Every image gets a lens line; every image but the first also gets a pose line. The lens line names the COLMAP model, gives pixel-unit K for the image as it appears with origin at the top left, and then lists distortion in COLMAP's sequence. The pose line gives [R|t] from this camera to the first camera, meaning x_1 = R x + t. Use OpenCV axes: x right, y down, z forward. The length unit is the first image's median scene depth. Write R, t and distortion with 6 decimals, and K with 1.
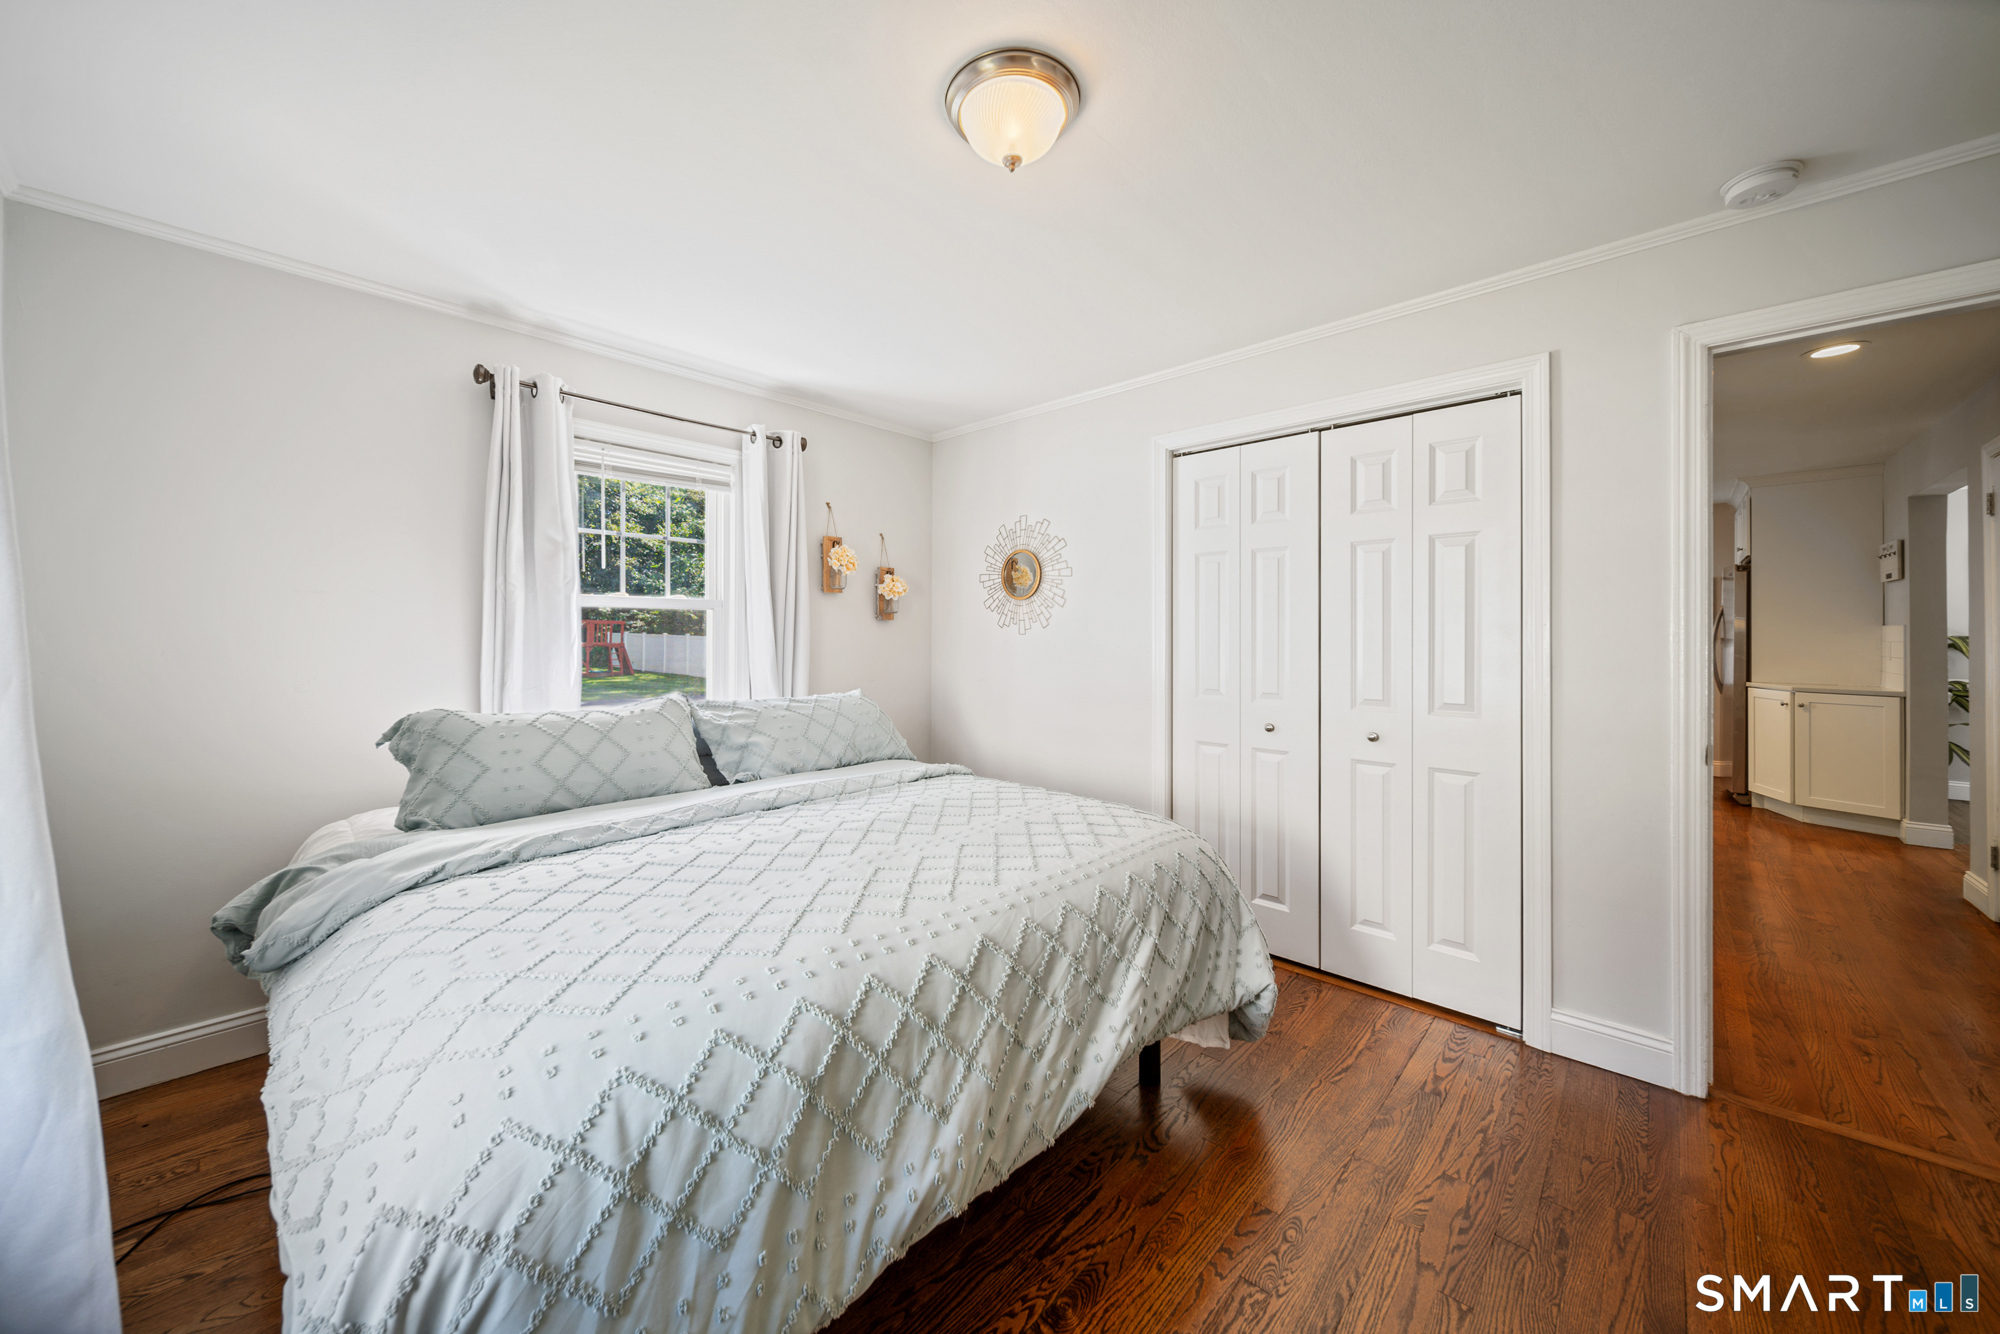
lens RADIAL K [[707.0, 0, 995.1], [0, 707.0, 654.3], [0, 0, 1]] dist [-0.002433, -0.000264]
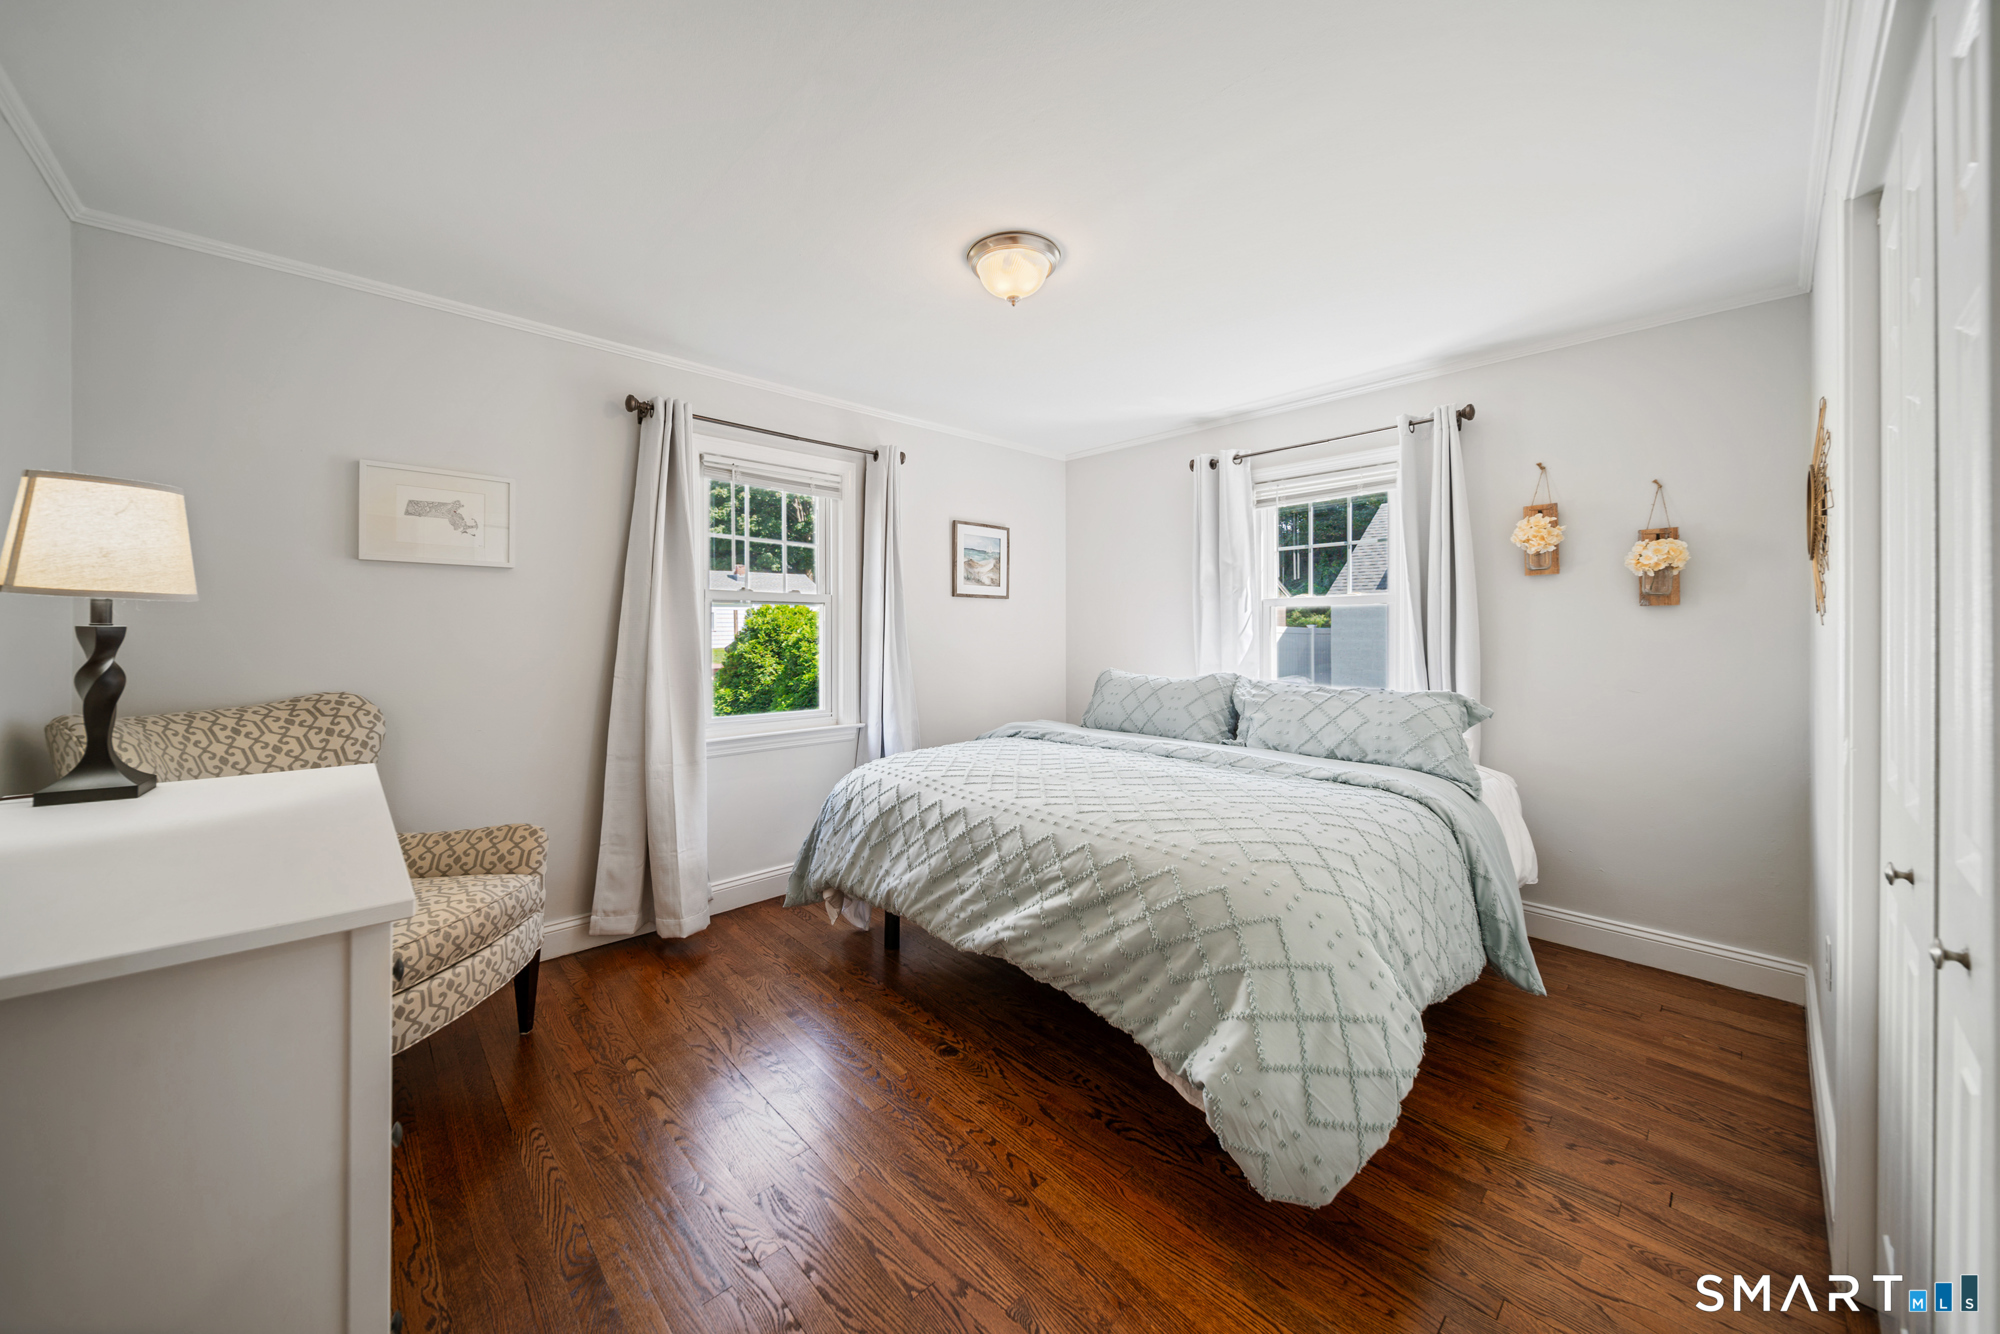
lens RADIAL K [[707.0, 0, 995.1], [0, 707.0, 654.3], [0, 0, 1]] dist [-0.002433, -0.000264]
pose [[-0.050511, 0.036864, -0.998043, 1.411028], [-0.022853, 0.999014, 0.038056, -0.029269], [0.998462, 0.024731, -0.049619, 0.983924]]
